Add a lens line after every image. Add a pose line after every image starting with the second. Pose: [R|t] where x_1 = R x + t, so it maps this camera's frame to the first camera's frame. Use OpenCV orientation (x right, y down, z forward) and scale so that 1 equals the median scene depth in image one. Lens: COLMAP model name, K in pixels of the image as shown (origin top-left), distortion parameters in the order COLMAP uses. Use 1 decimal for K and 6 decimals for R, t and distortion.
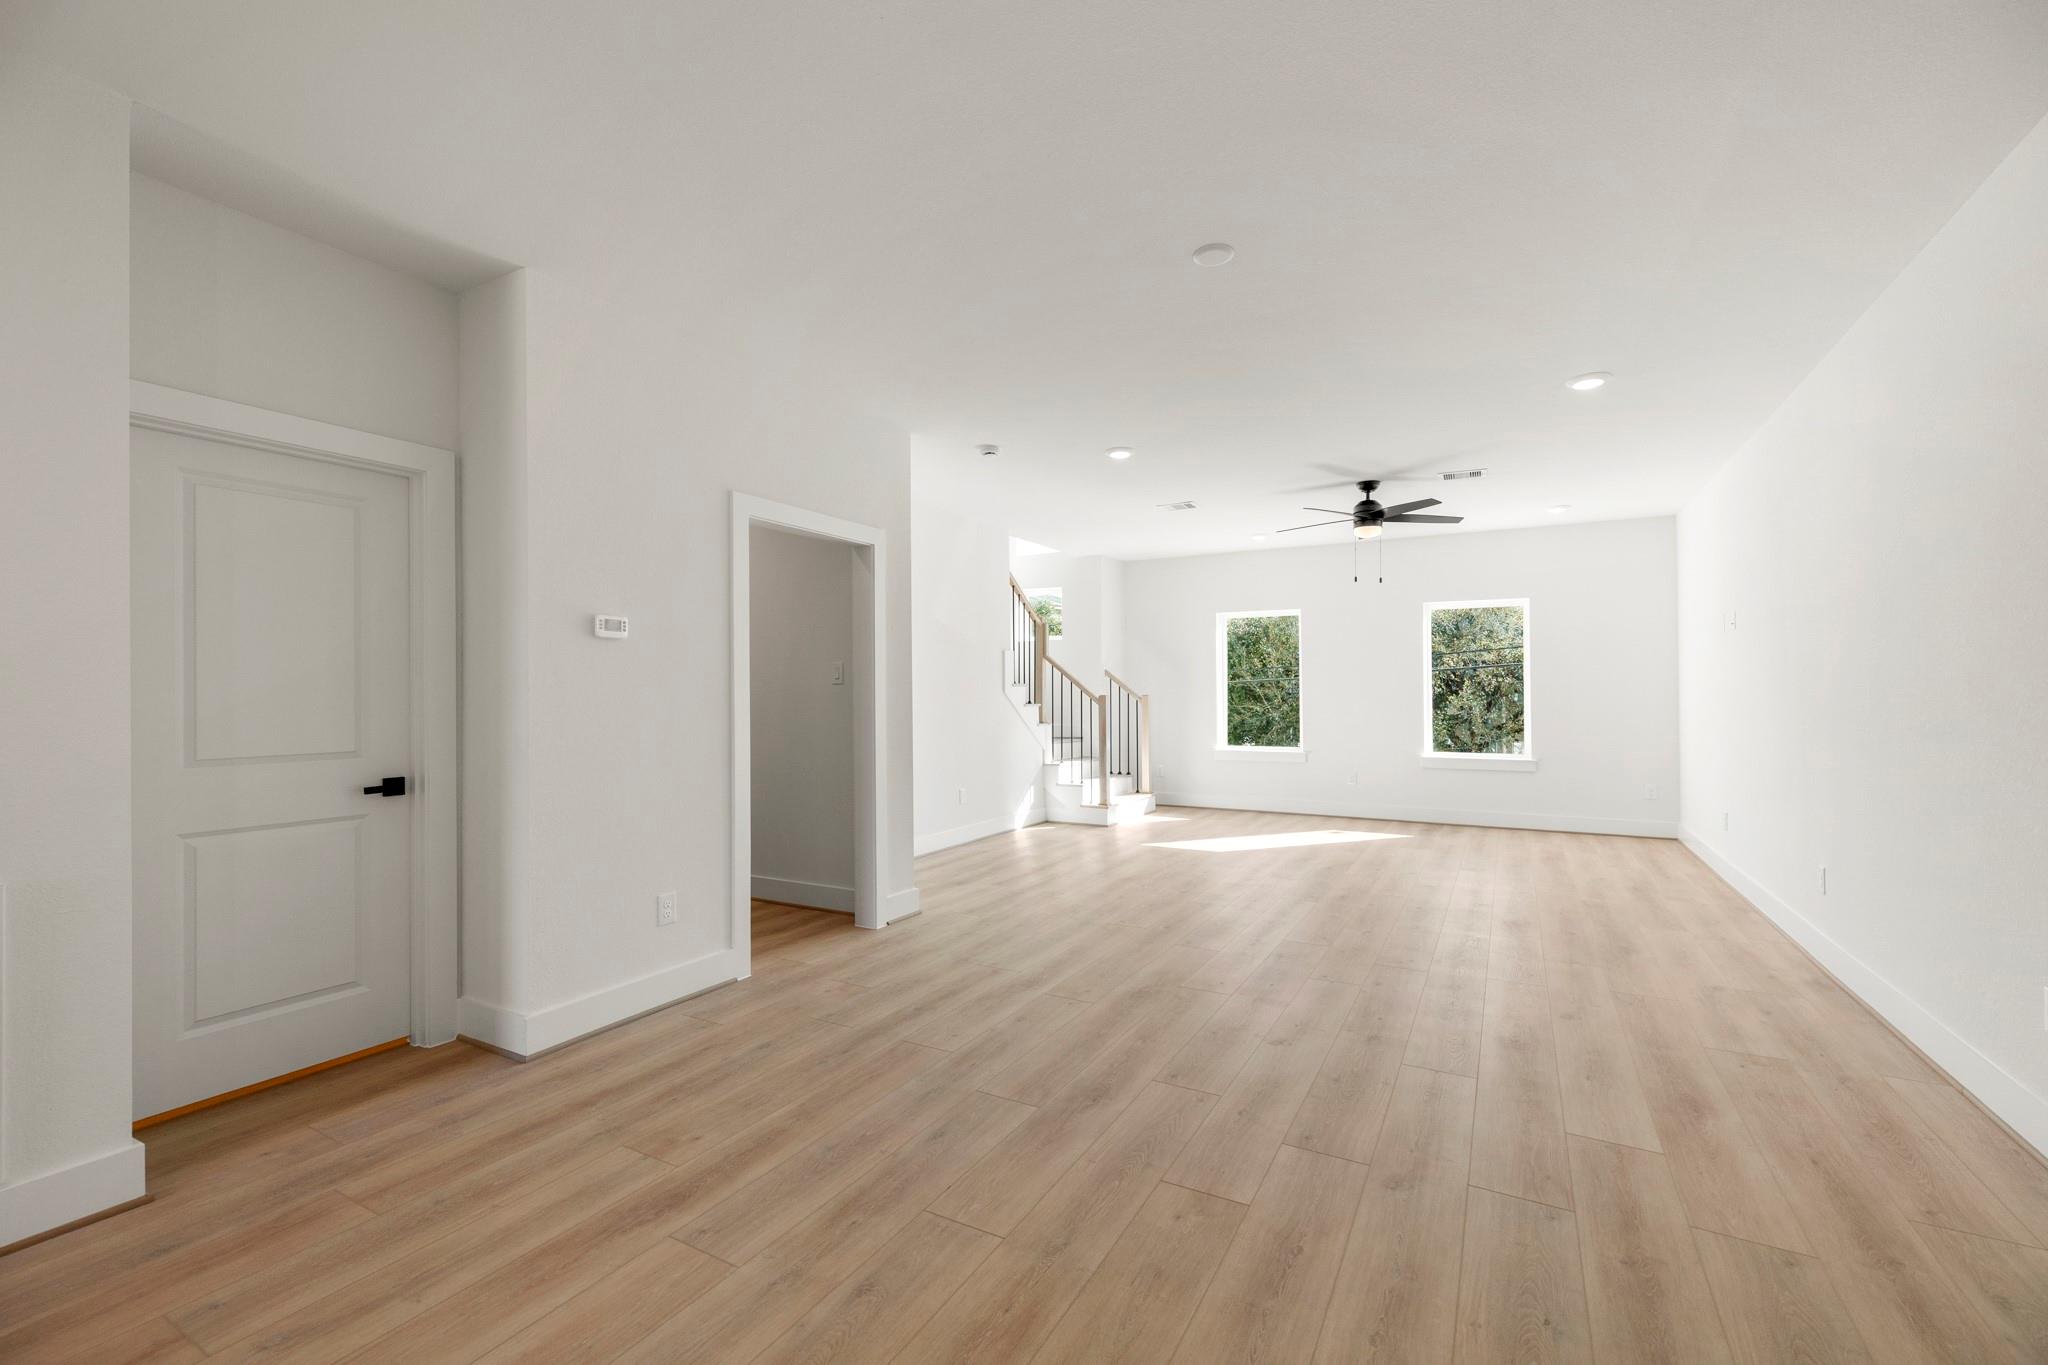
lens RADIAL K [[873.0, 0, 1025.9], [0, 873.0, 683.2], [0, 0, 1]] dist [-0.001479, -0.000432]
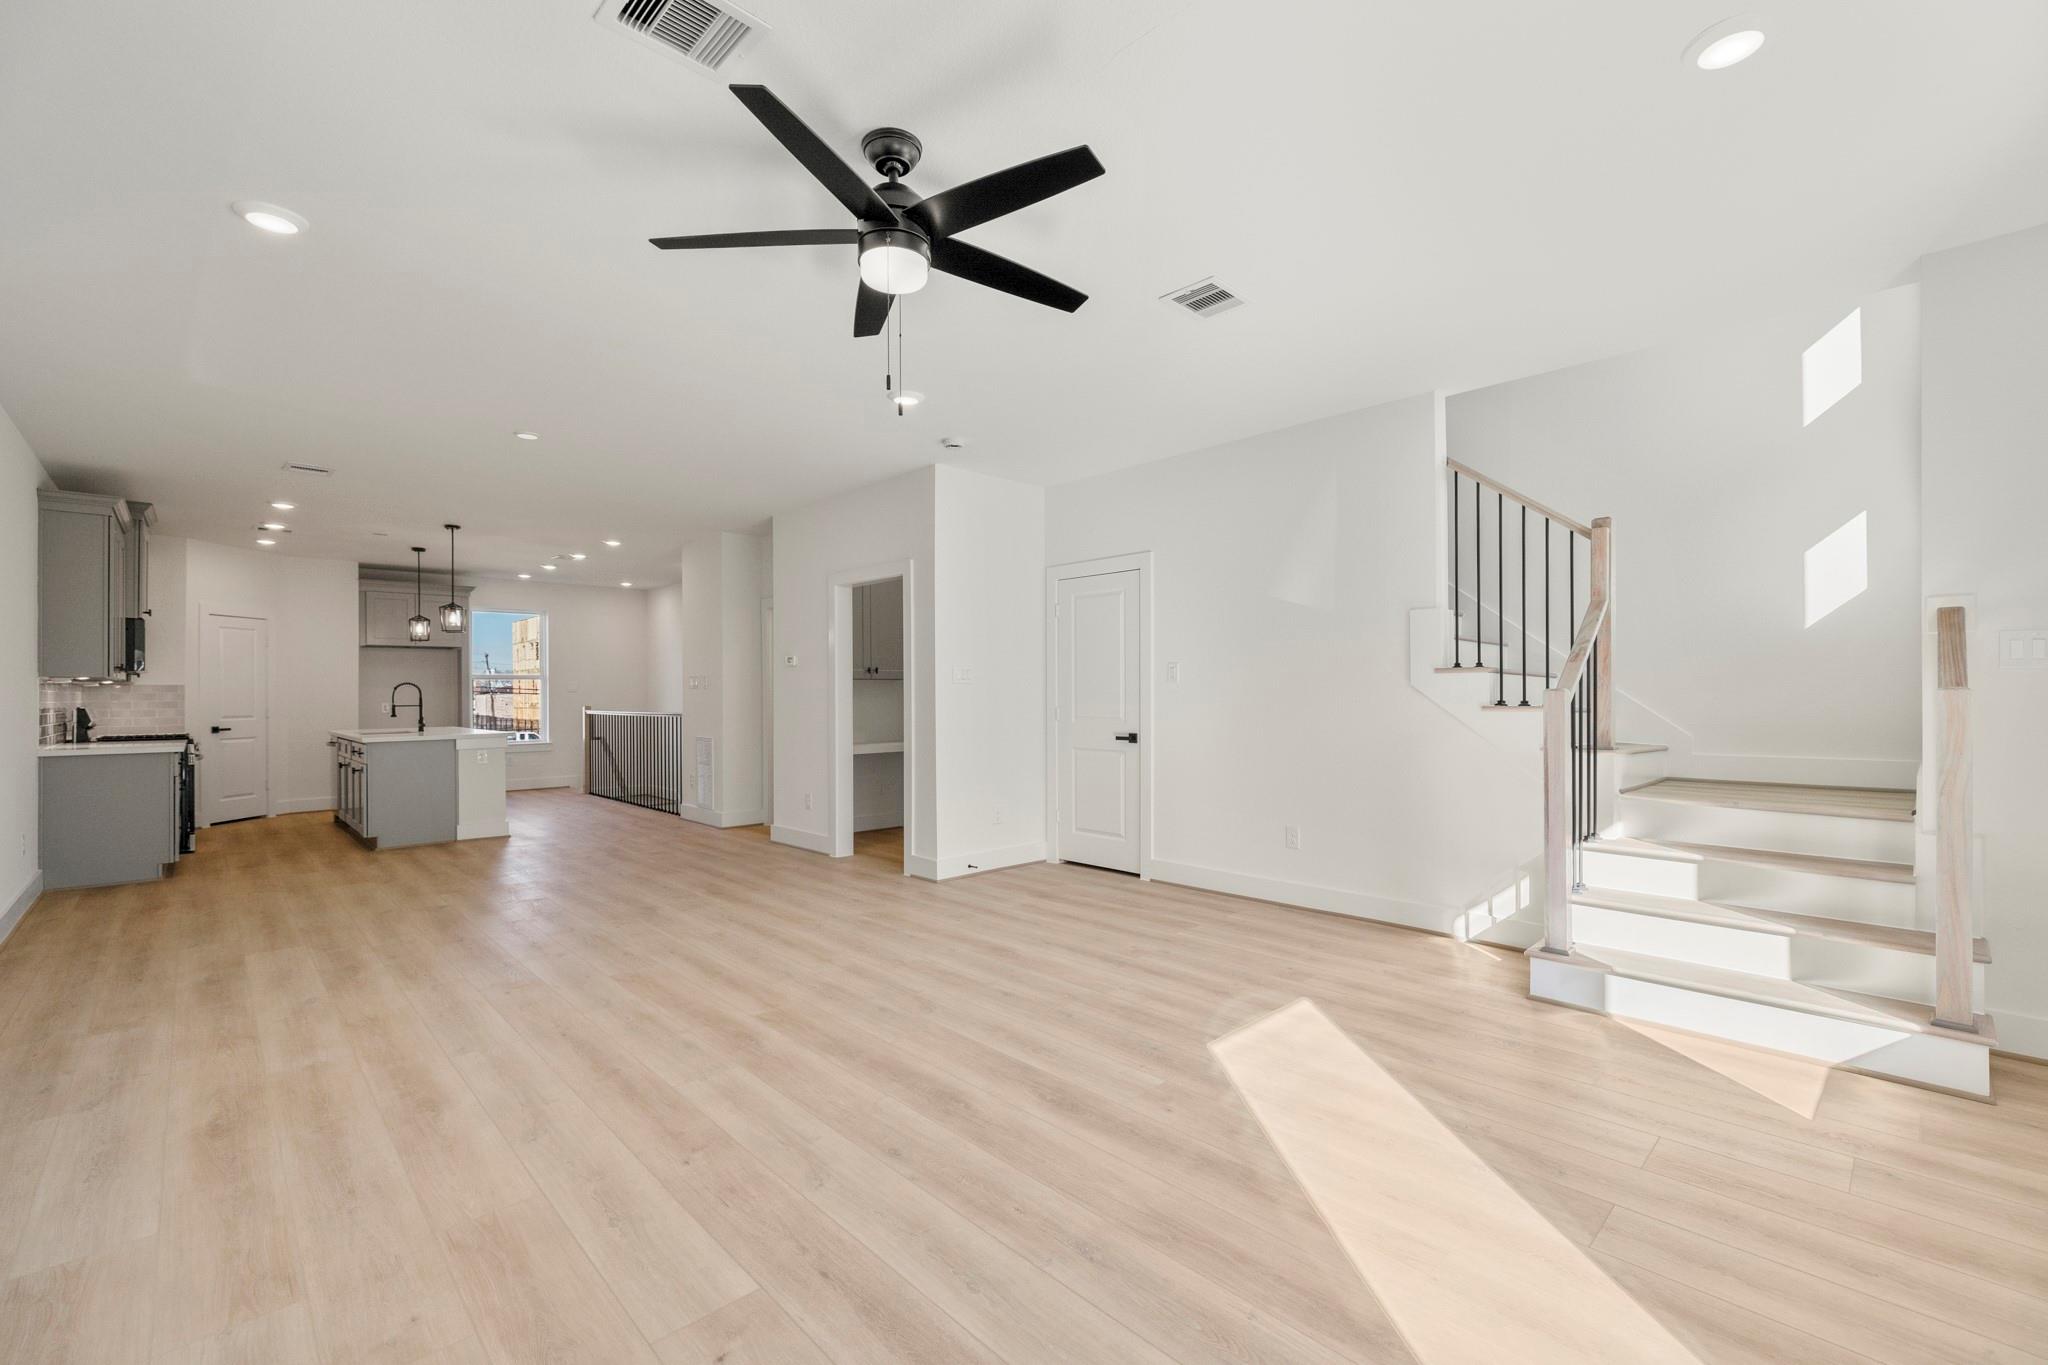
lens RADIAL K [[873.0, 0, 1036.6], [0, 873.0, 689.0], [0, 0, 1]] dist [-0.001479, -0.000432]
pose [[-0.291806, 0.002347, -0.956475, 1.736482], [0.019787, 0.999798, -0.003583, 0.033067], [0.956273, -0.019971, -0.291794, 2.725146]]
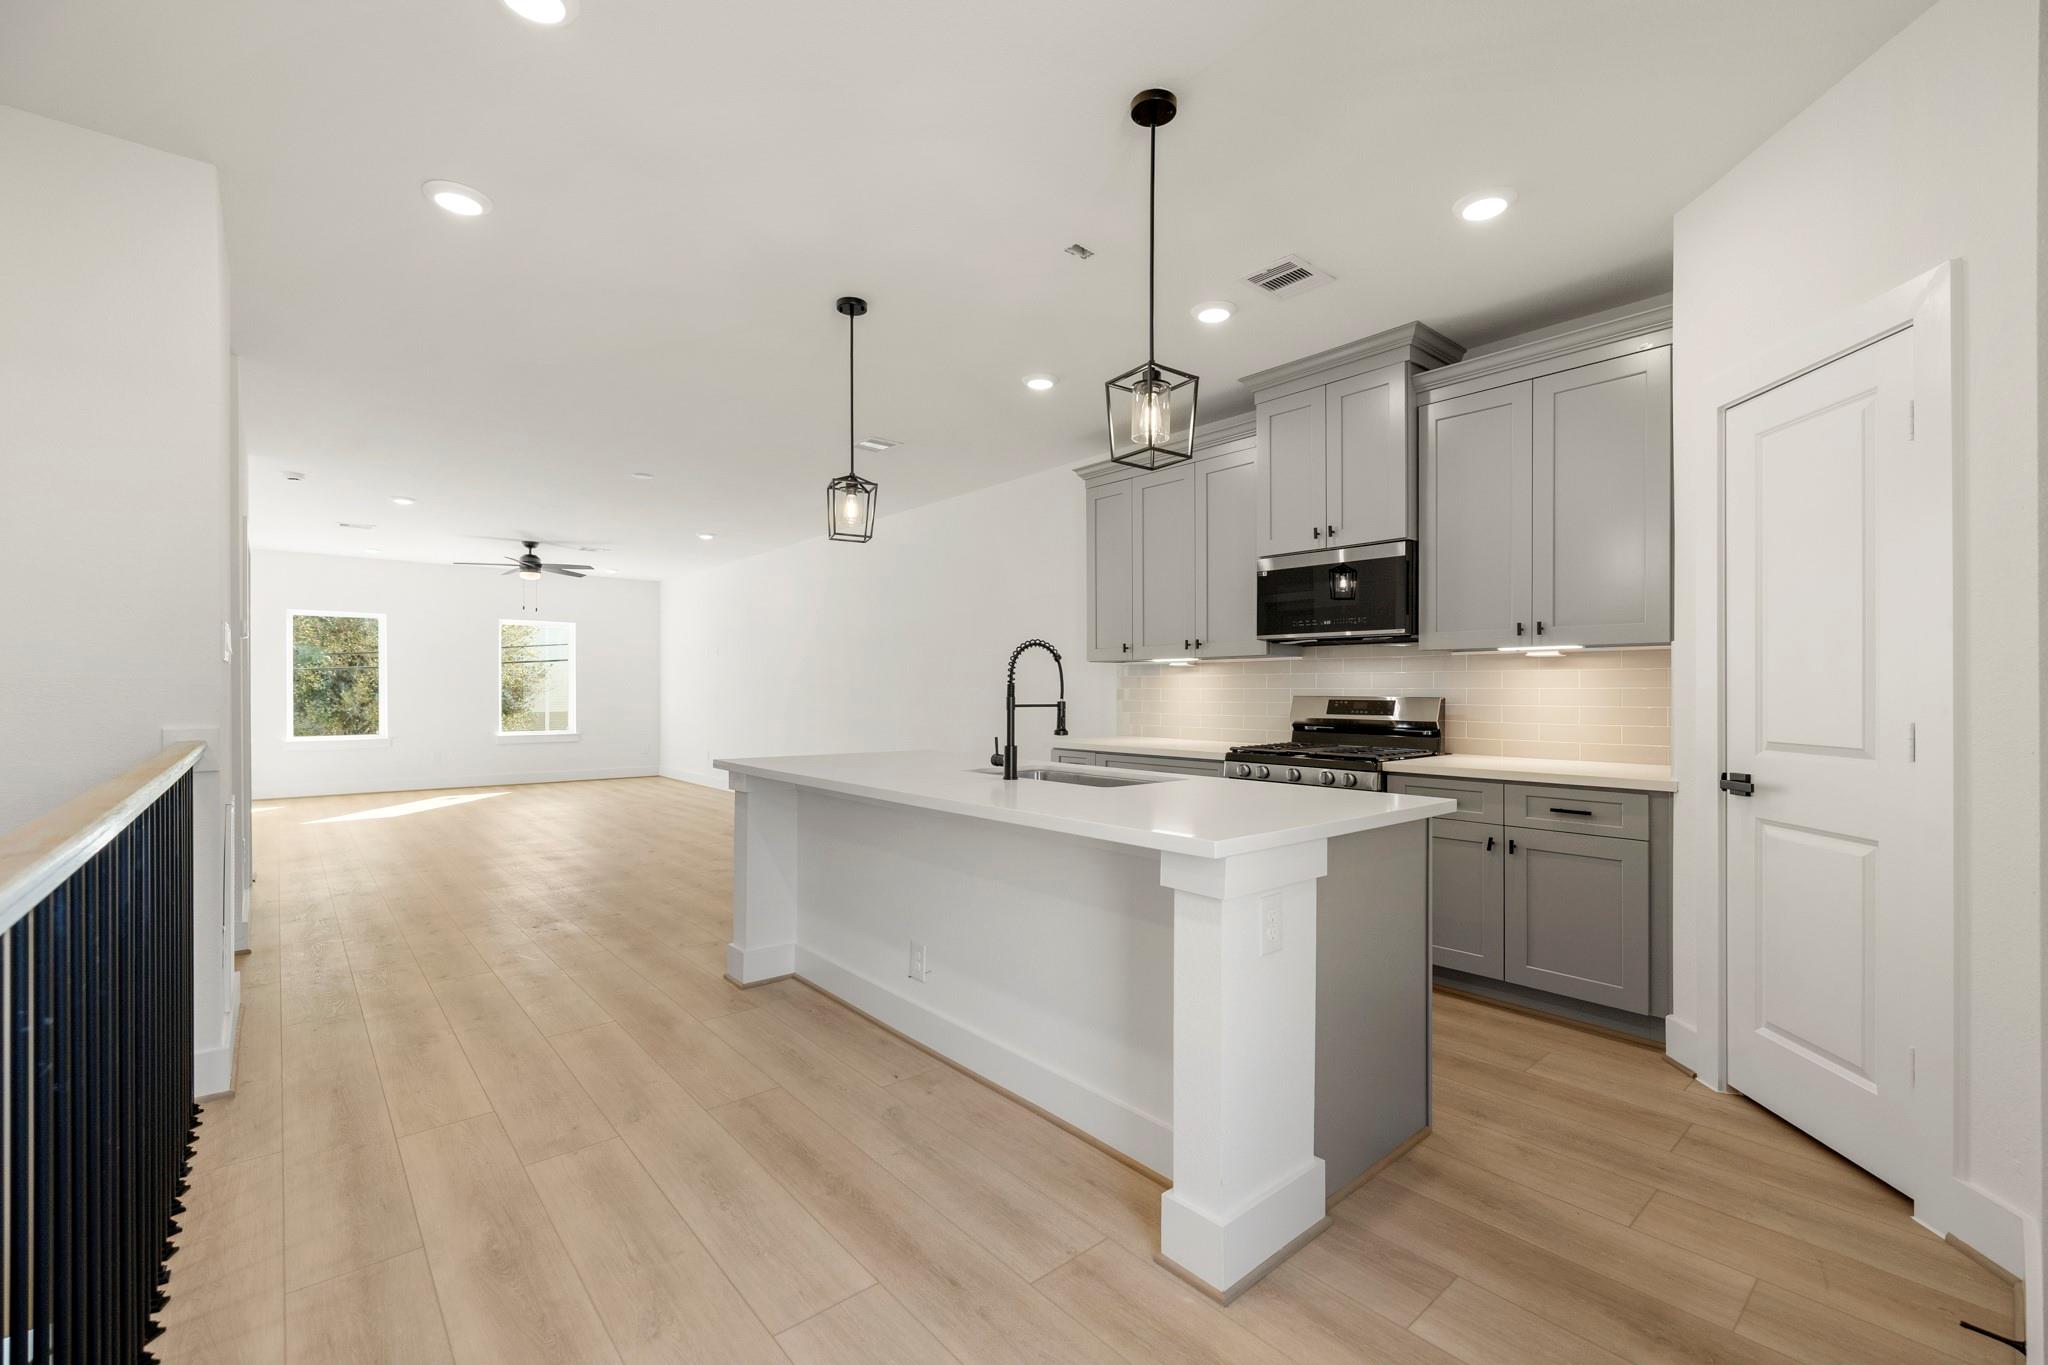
lens RADIAL K [[873.0, 0, 1022.6], [0, 873.0, 689.9], [0, 0, 1]] dist [-0.001479, -0.000432]
pose [[0.352100, 0.005486, 0.935946, -0.568470], [-0.013828, 0.999904, -0.000659, 0.005906], [-0.935860, -0.012710, 0.352142, -0.241785]]
